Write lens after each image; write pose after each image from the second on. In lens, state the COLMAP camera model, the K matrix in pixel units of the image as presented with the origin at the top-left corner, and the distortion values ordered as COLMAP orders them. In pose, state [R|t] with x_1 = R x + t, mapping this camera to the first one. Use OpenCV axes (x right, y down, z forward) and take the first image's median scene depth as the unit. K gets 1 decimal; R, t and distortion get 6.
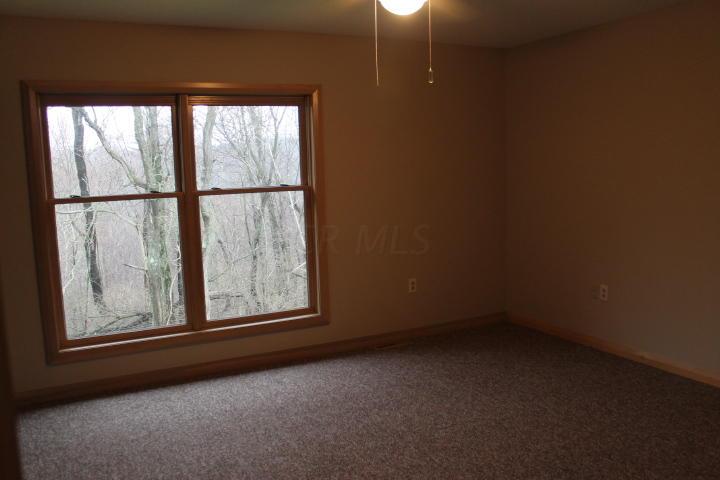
lens RADIAL K [[612.1, 0, 362.0], [0, 612.1, 246.3], [0, 0, 1]] dist [-0.153521, 0.125175]
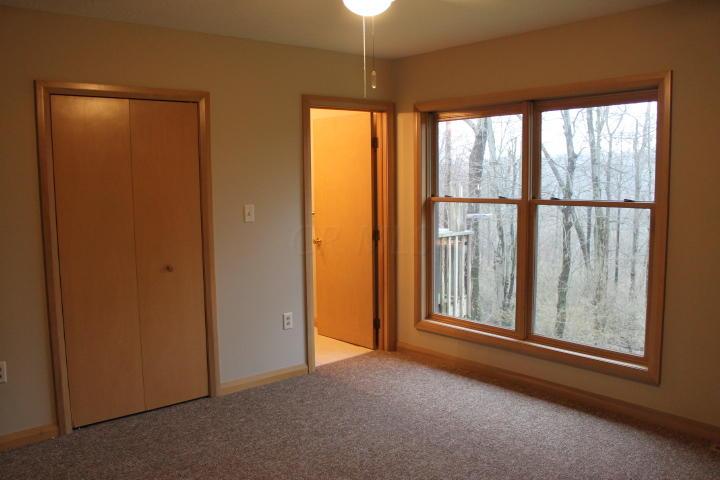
lens RADIAL K [[612.1, 0, 361.0], [0, 612.1, 234.0], [0, 0, 1]] dist [-0.153521, 0.125175]
pose [[0.231967, 0.111505, -0.966311, 0.609307], [-0.127492, 0.988324, 0.083440, -0.081919], [0.964332, 0.103841, 0.243475, 0.493877]]
